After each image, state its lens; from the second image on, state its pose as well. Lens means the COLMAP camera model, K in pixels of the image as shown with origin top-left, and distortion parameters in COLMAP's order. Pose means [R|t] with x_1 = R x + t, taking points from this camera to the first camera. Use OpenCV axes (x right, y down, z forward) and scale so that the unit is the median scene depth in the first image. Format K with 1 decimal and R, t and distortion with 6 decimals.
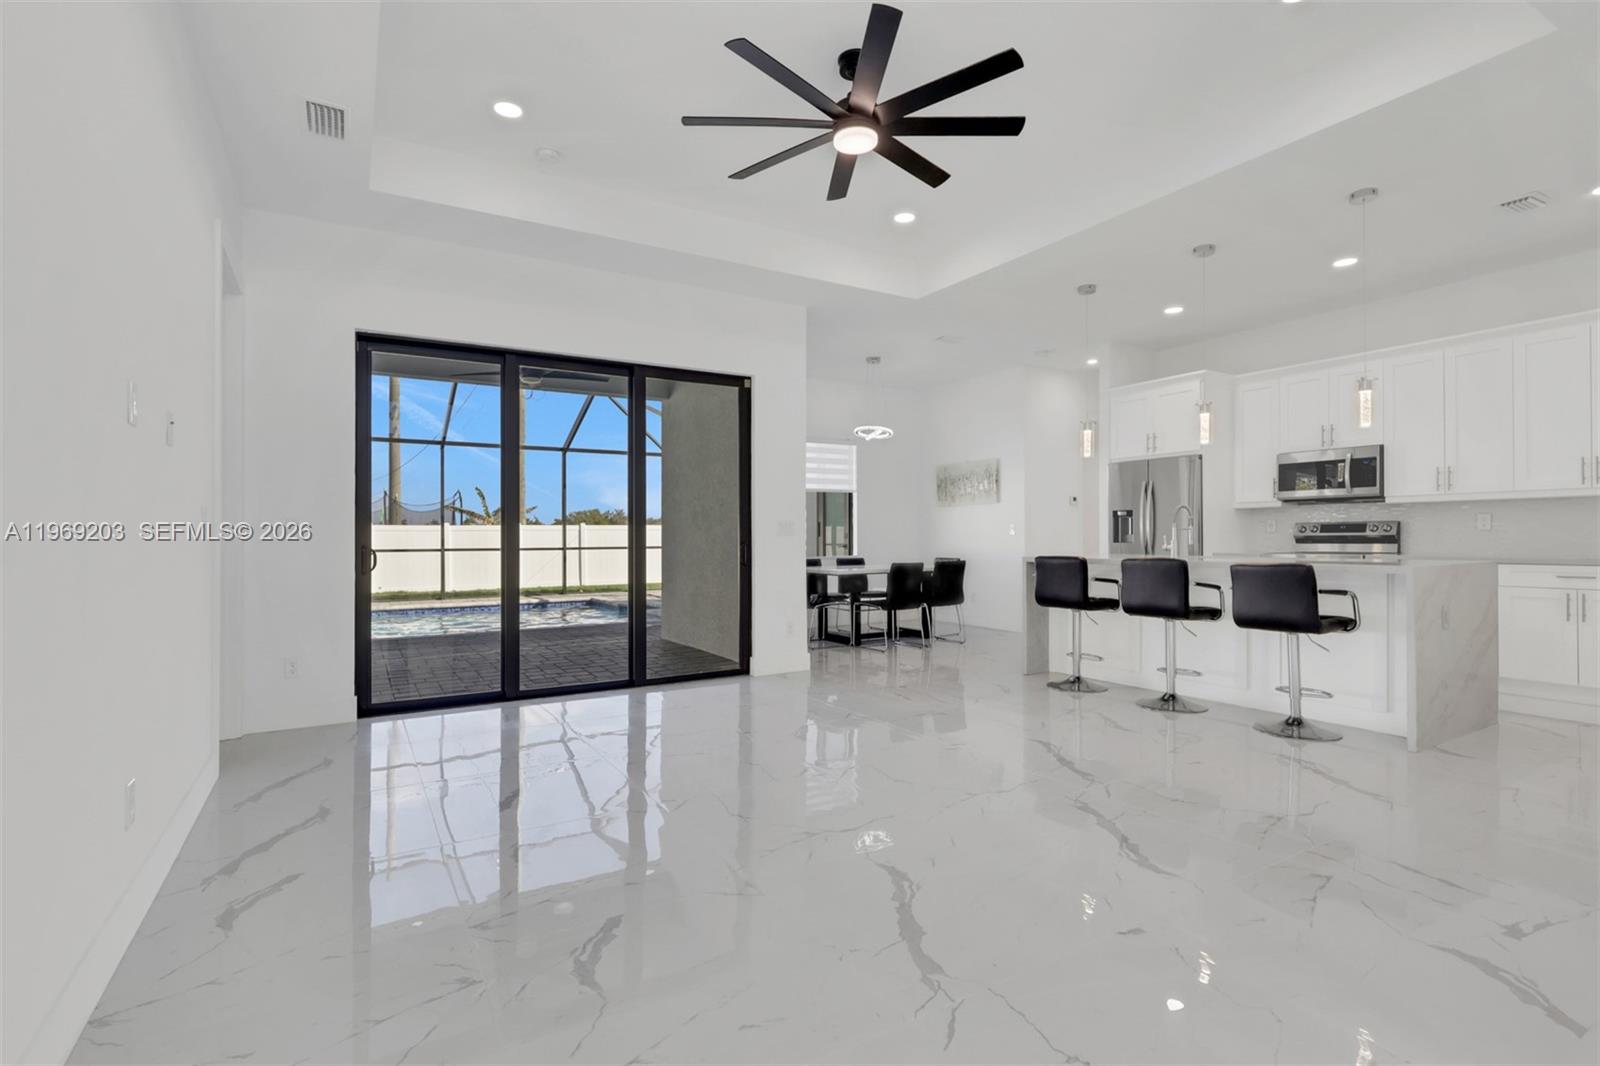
lens RADIAL K [[753.6, 0, 806.8], [0, 753.6, 537.1], [0, 0, 1]] dist [-0.004102, 0.003122]
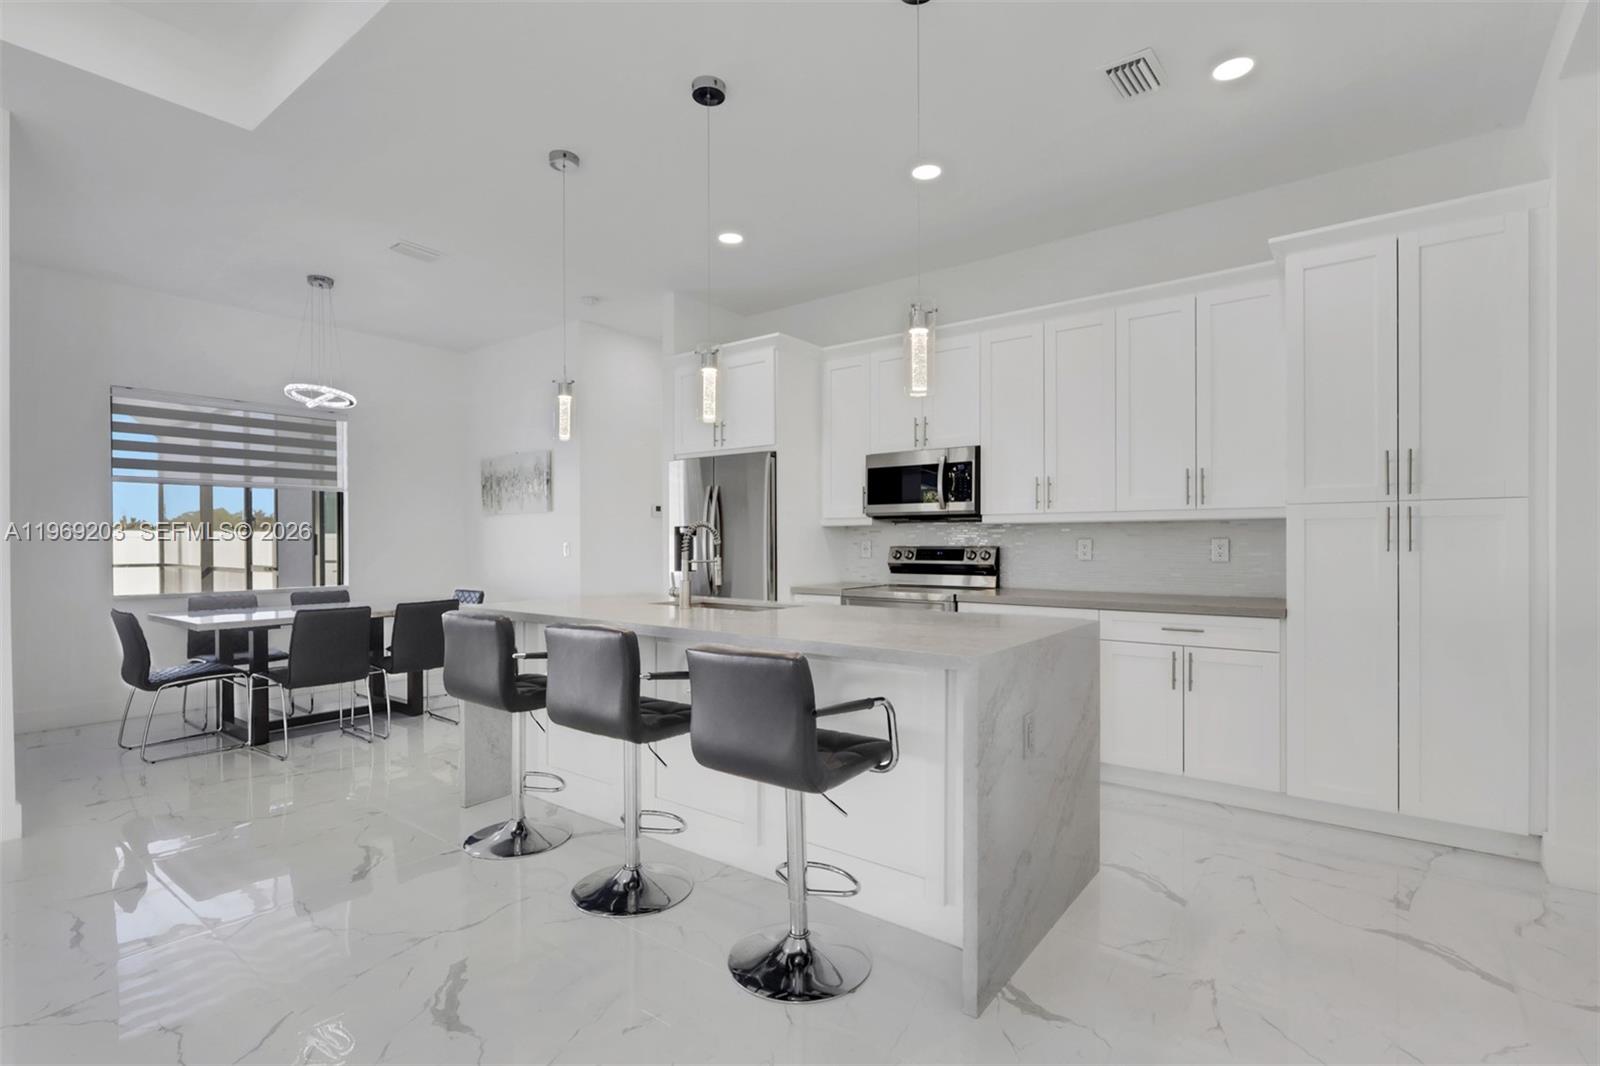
lens RADIAL K [[753.6, 0, 808.6], [0, 753.6, 545.4], [0, 0, 1]] dist [-0.004102, 0.003122]
pose [[0.928834, 0.004734, 0.370465, 0.302186], [-0.005523, 0.999984, 0.001069, -0.021075], [-0.370454, -0.003039, 0.928846, 0.334244]]
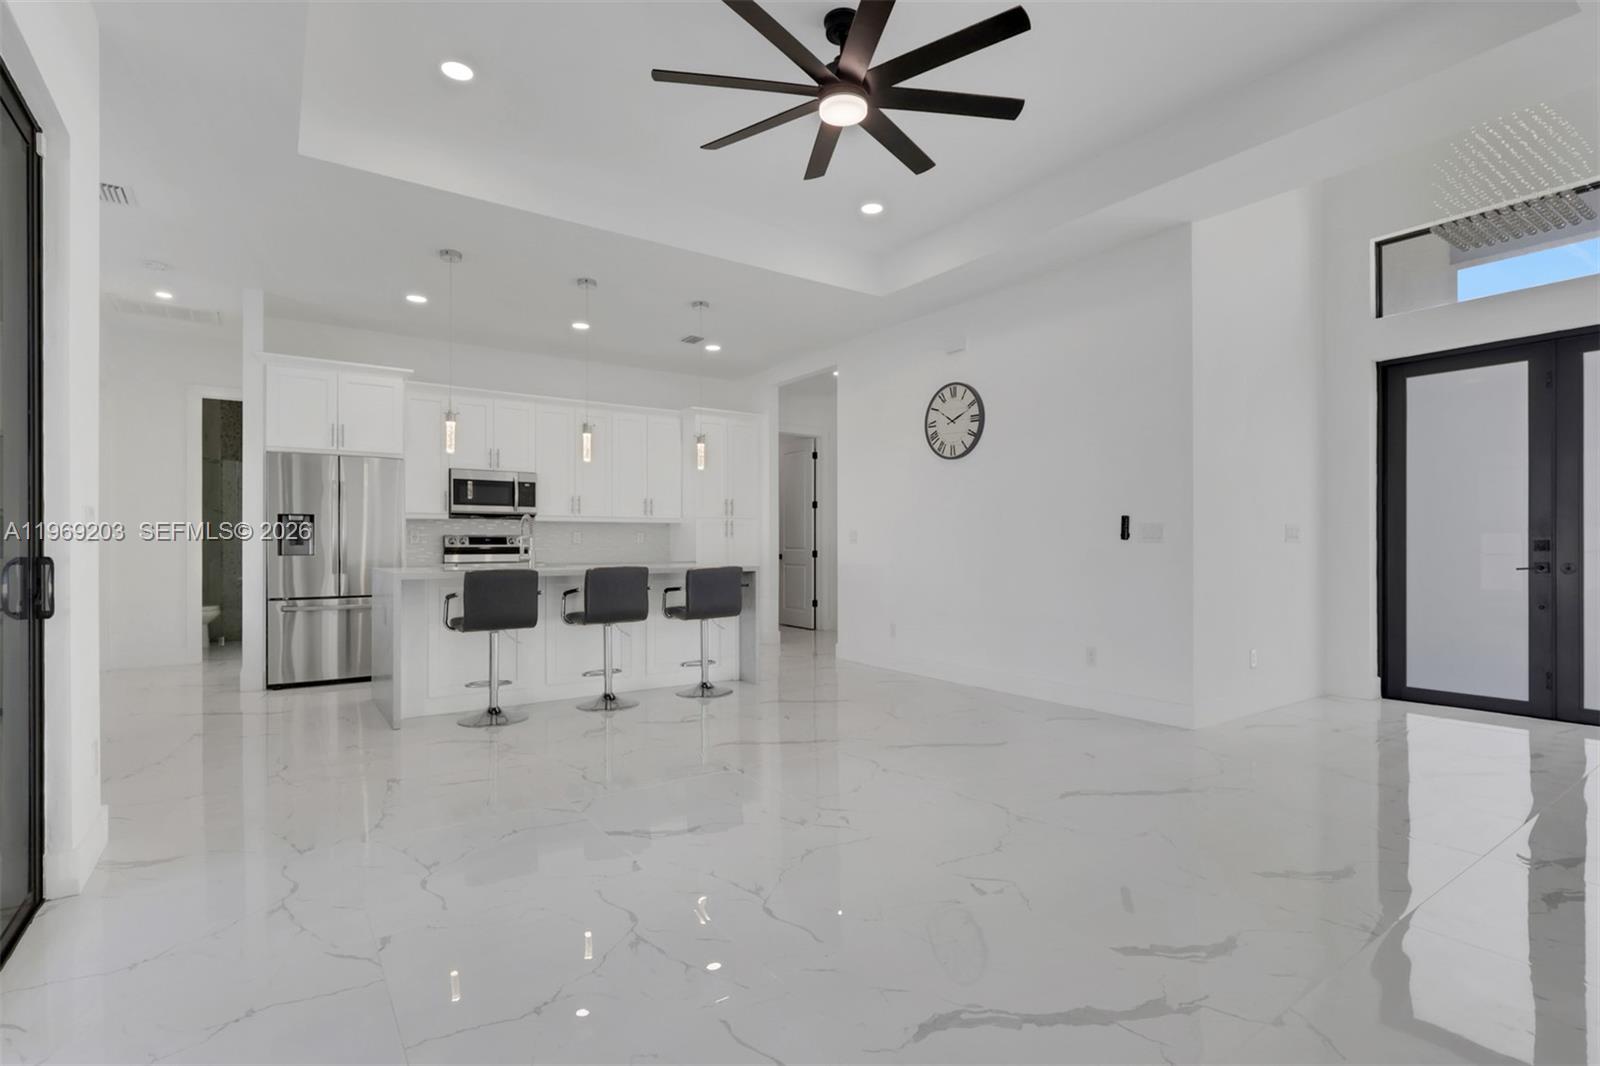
lens RADIAL K [[753.6, 0, 803.6], [0, 753.6, 543.9], [0, 0, 1]] dist [-0.004102, 0.003122]
pose [[-0.065627, 0.010876, 0.997785, -0.455889], [0.002822, 0.999939, -0.010714, 0.006442], [-0.997840, 0.002113, -0.065654, 0.599500]]
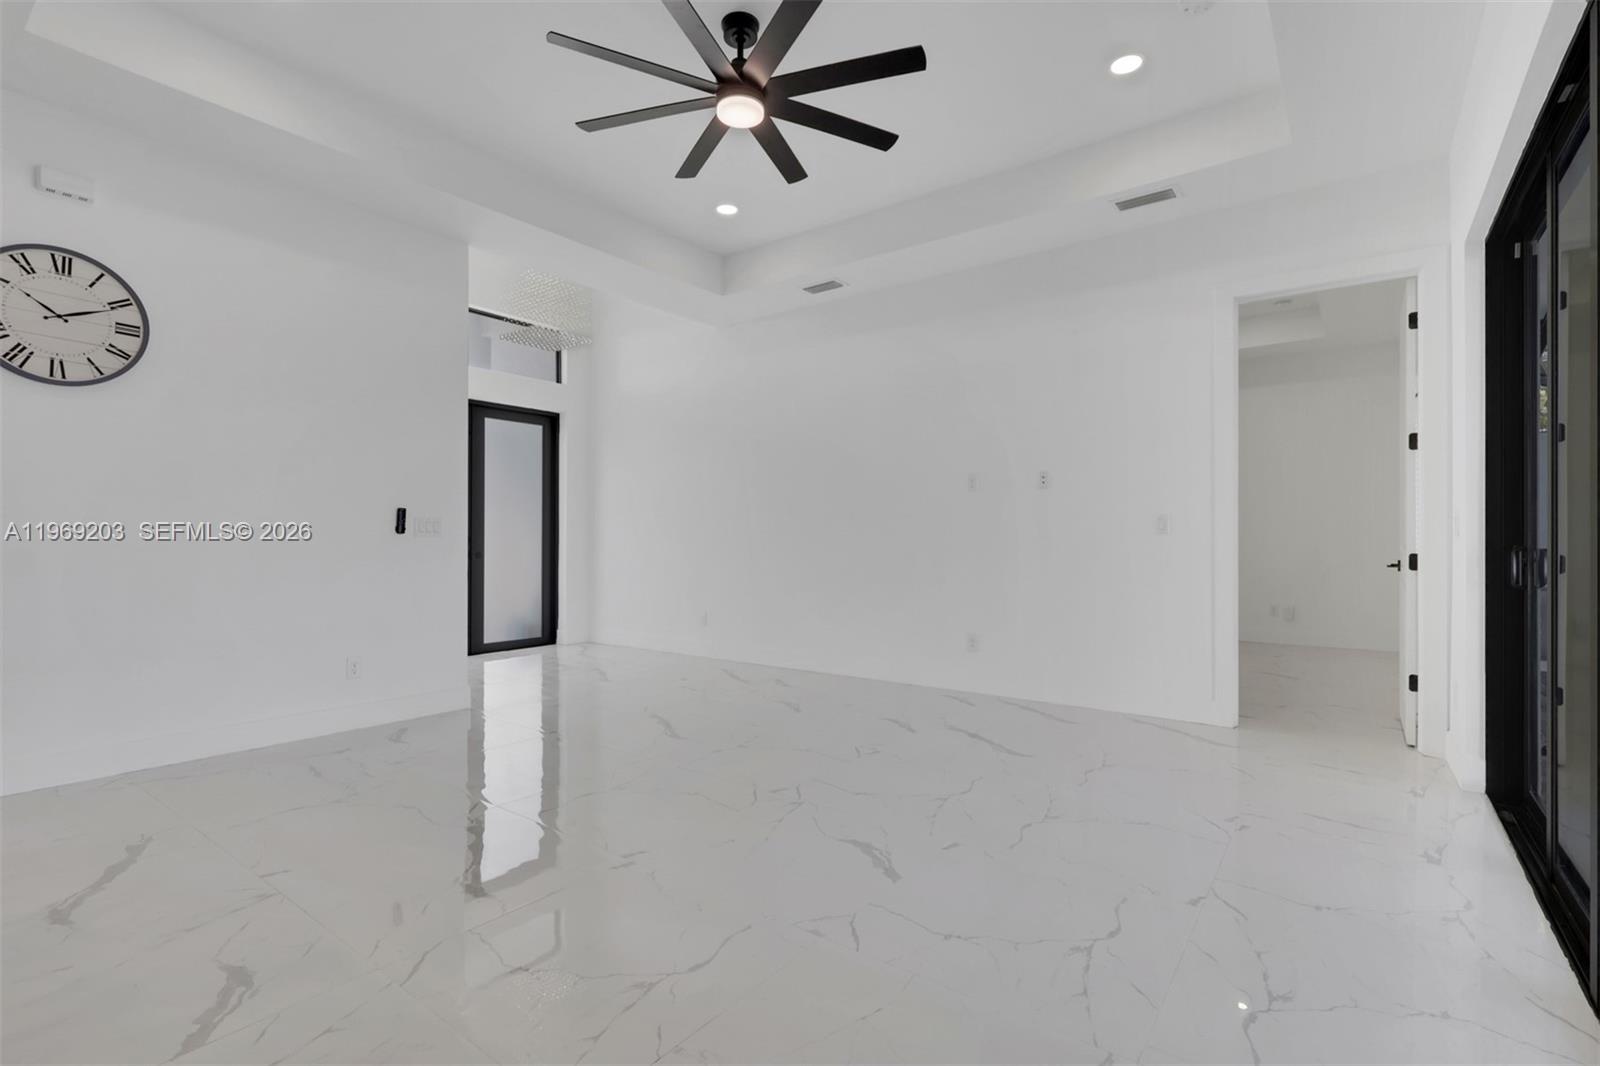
lens RADIAL K [[753.6, 0, 787.0], [0, 753.6, 535.0], [0, 0, 1]] dist [-0.004102, 0.003122]
pose [[-0.933500, 0.007151, -0.358506, 0.187472], [0.008682, 0.999959, -0.002659, 0.001459], [0.358472, -0.005594, -0.933524, 1.021840]]
